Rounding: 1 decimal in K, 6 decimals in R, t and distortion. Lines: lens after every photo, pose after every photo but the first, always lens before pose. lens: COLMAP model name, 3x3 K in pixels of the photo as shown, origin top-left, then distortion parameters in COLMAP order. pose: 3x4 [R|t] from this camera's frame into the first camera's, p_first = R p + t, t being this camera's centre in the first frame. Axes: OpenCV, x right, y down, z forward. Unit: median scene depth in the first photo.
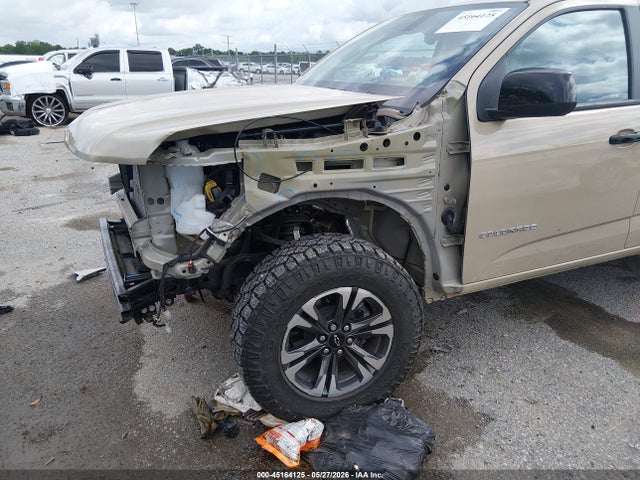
lens RADIAL K [[484.4, 0, 320.9], [0, 484.4, 243.0], [0, 0, 1]] dist [0.077517, -0.126640]
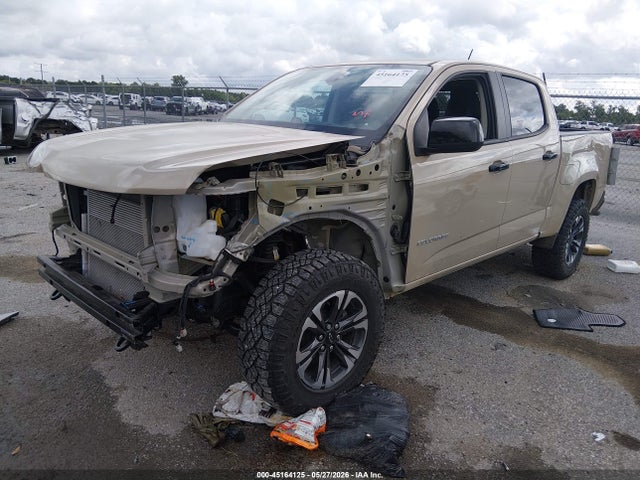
lens RADIAL K [[484.4, 0, 320.9], [0, 484.4, 243.0], [0, 0, 1]] dist [0.077517, -0.126640]
pose [[0.939621, -0.062639, 0.336435, -0.369991], [0.084591, 0.995111, -0.050976, 0.029016], [-0.331597, 0.076358, 0.940326, -0.124800]]
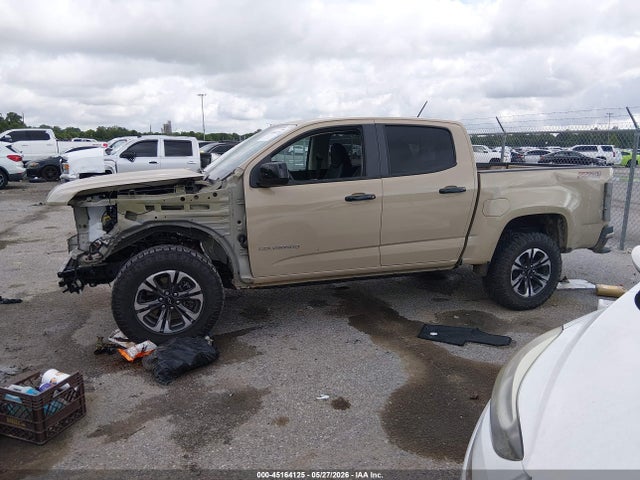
lens RADIAL K [[476.8, 0, 322.5], [0, 476.8, 239.9], [0, 0, 1]] dist [0.117535, -0.177052]
pose [[0.994859, 0.009884, -0.100782, 0.806420], [-0.025539, 0.987544, -0.155254, 0.242985], [0.097992, 0.157030, 0.982720, -0.800992]]
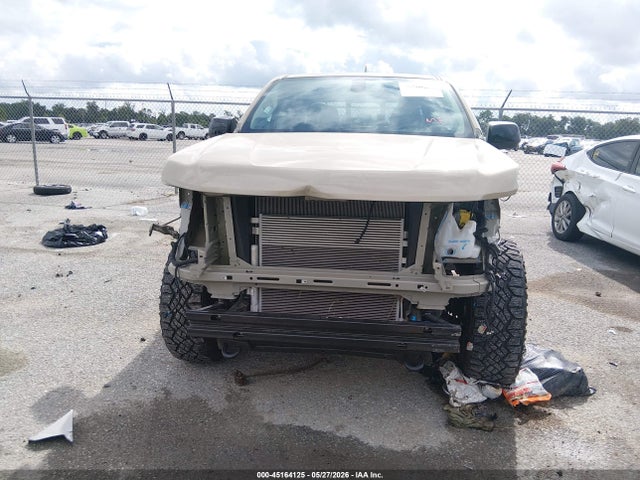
lens RADIAL K [[476.8, 0, 322.5], [0, 476.8, 239.9], [0, 0, 1]] dist [0.117535, -0.177052]
pose [[0.520531, -0.172902, 0.836153, -1.370777], [0.269992, 0.962366, 0.030923, -0.181140], [-0.810032, 0.209658, 0.547623, 0.614462]]
